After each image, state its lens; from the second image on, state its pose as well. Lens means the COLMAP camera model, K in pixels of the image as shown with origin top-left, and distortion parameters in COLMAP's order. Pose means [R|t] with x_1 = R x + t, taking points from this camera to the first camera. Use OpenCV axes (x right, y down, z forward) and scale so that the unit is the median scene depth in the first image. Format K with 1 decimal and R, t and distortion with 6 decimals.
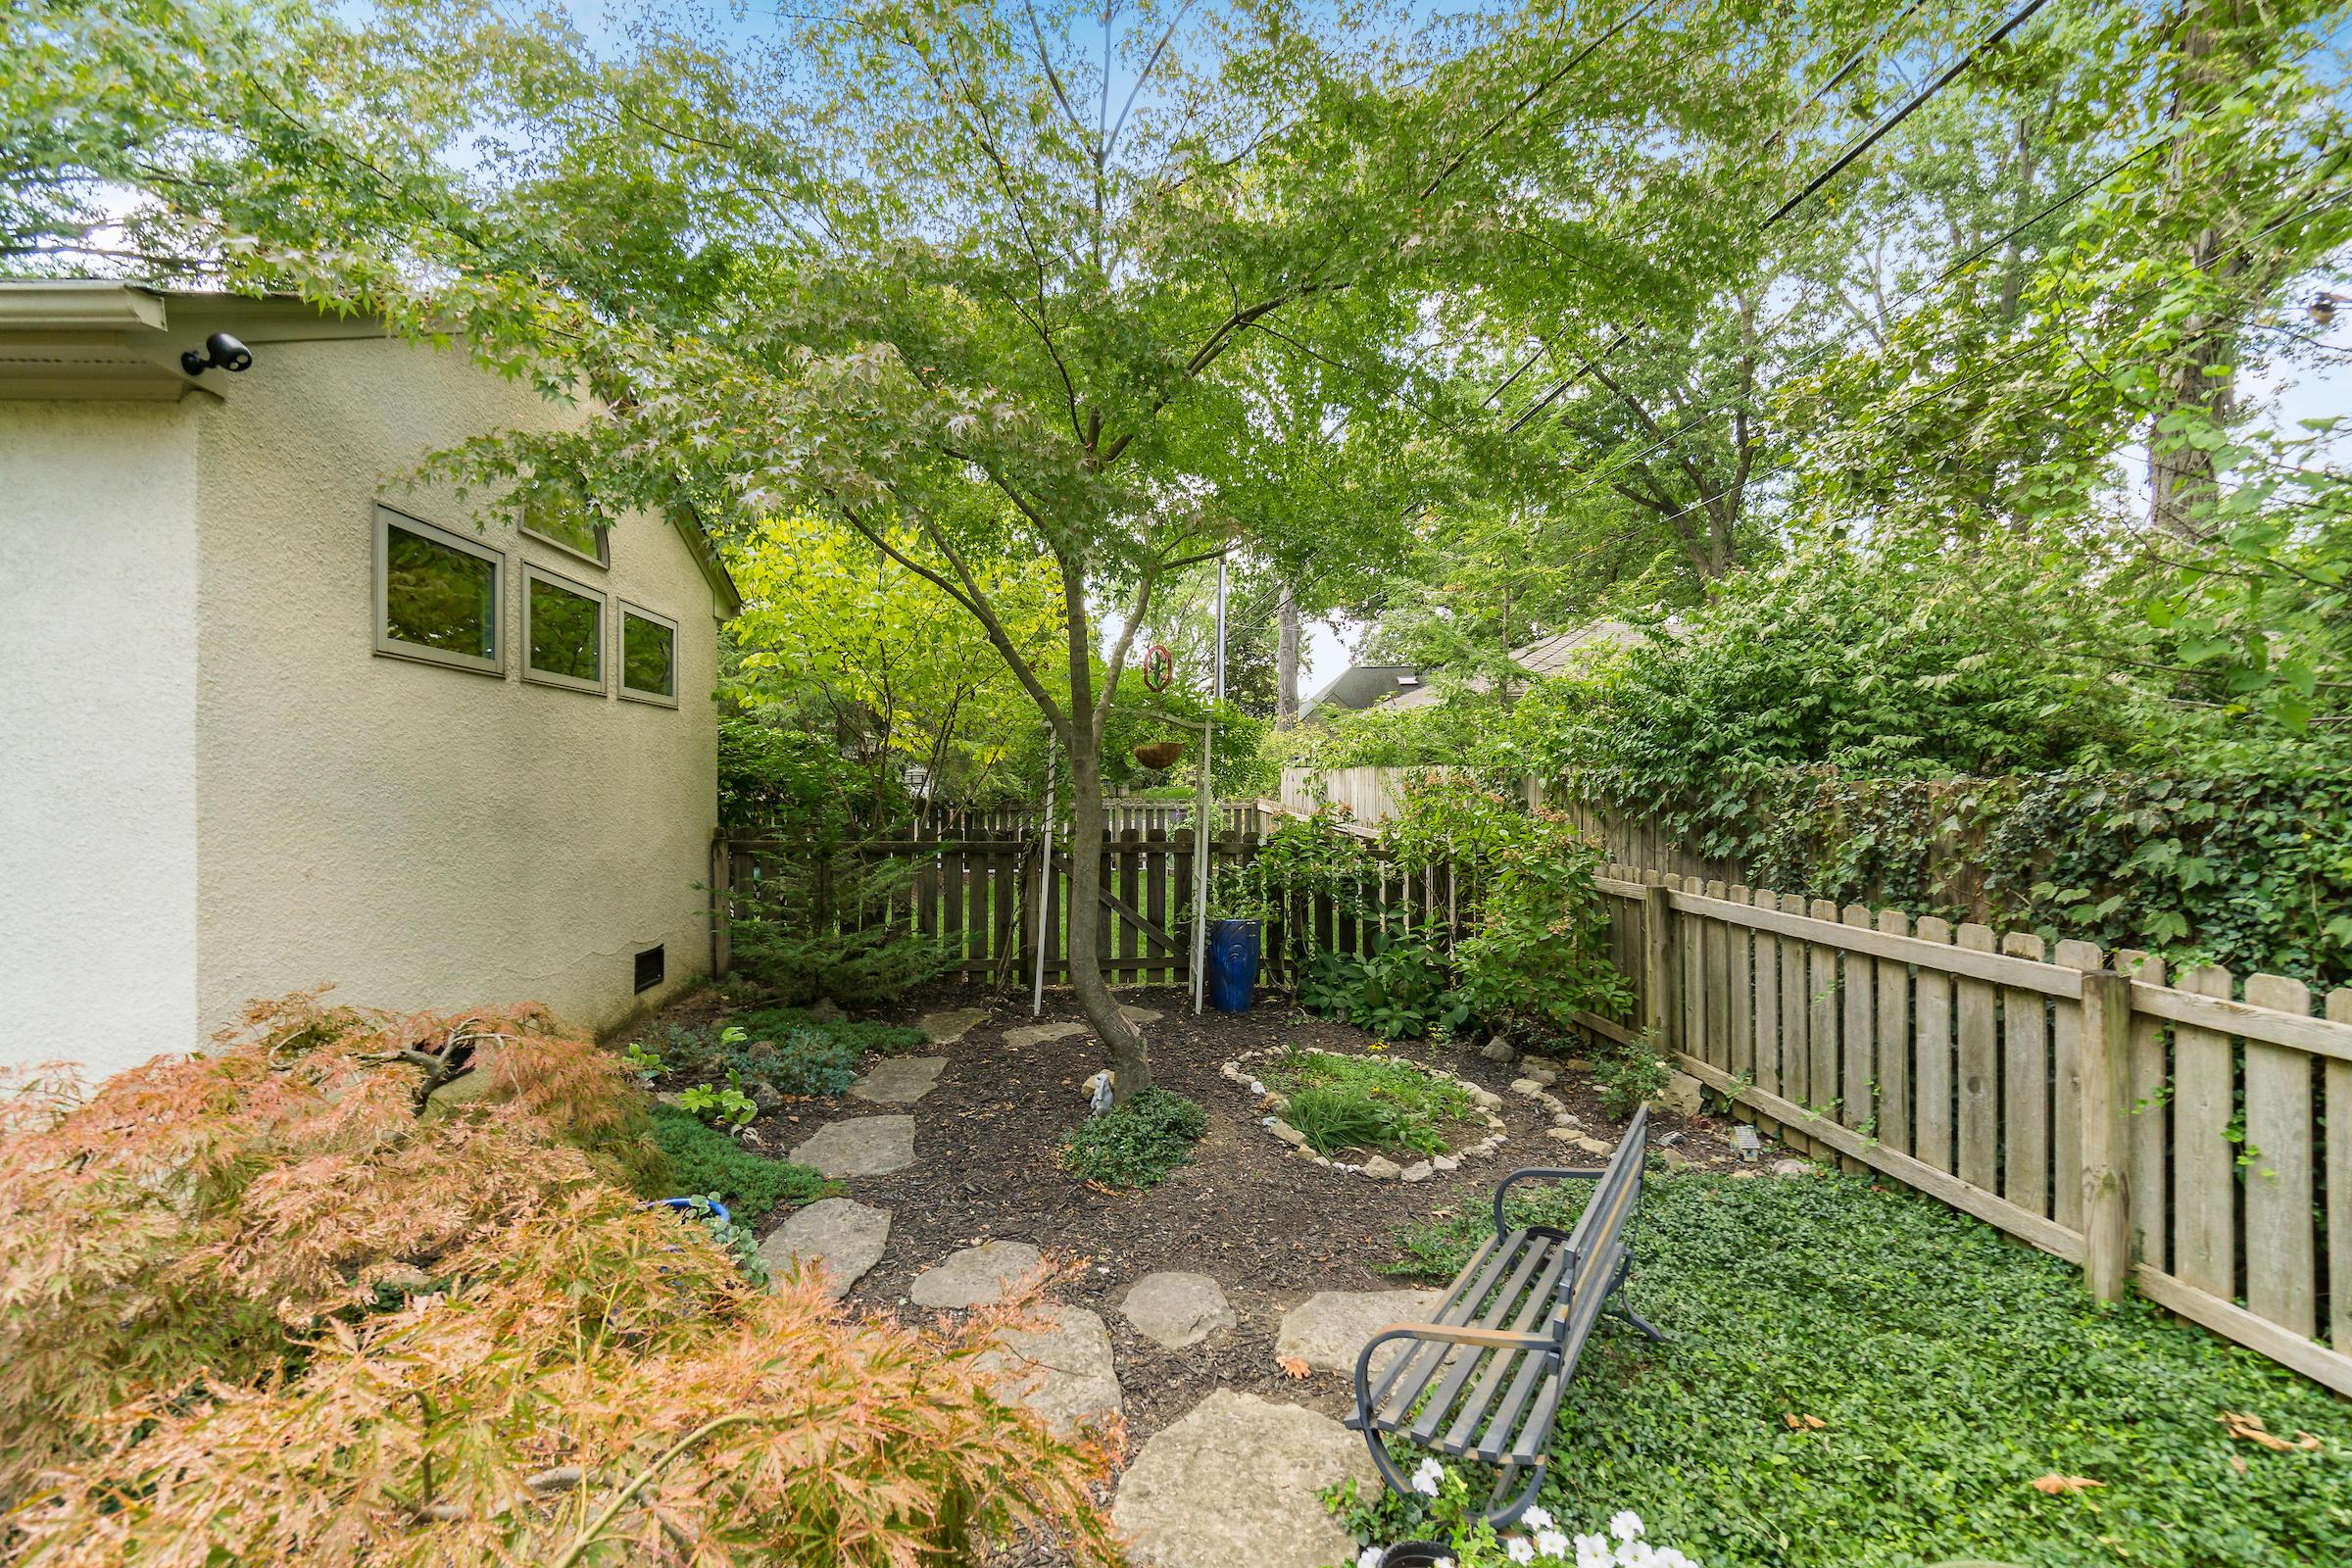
lens RADIAL K [[1023.1, 0, 1183.3], [0, 1023.1, 774.7], [0, 0, 1]] dist [-0.005071, -0.000408]
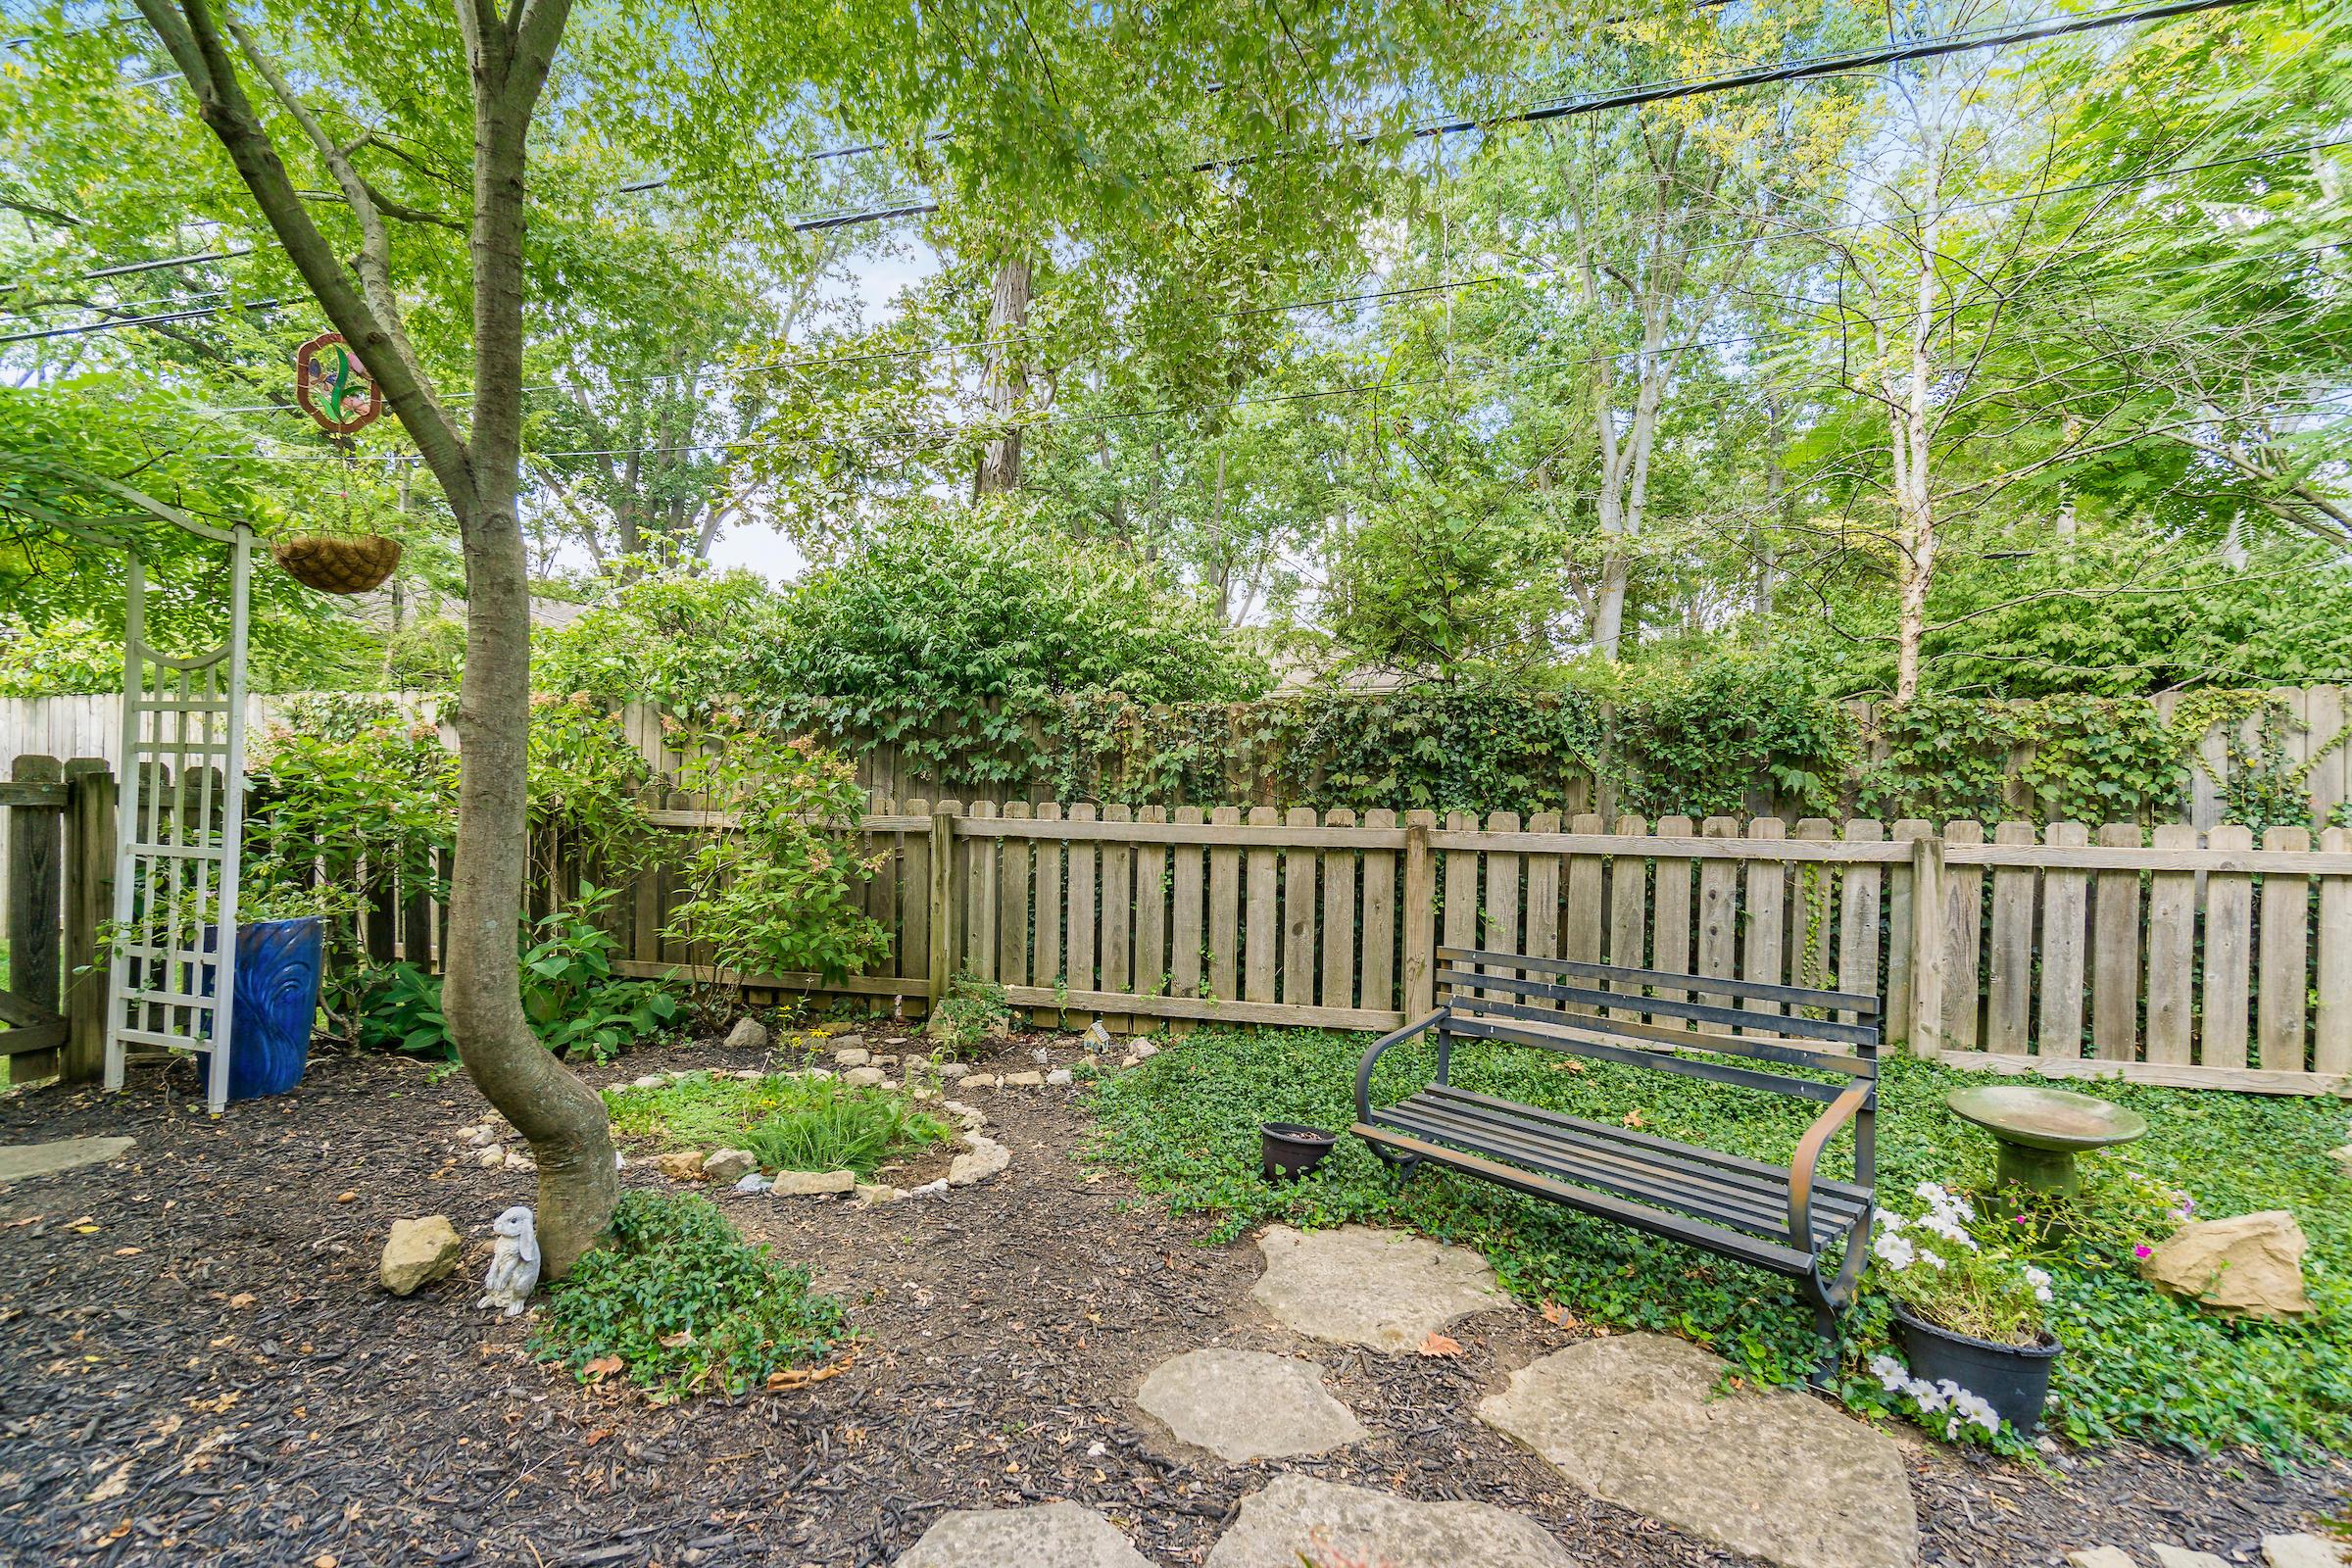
lens RADIAL K [[1023.1, 0, 1177.1], [0, 1023.1, 783.0], [0, 0, 1]] dist [-0.005071, -0.000408]
pose [[0.342030, 0.000612, 0.939689, -0.468175], [-0.011820, 0.999923, 0.003652, 0.099720], [-0.939615, -0.012356, 0.342011, 0.619322]]
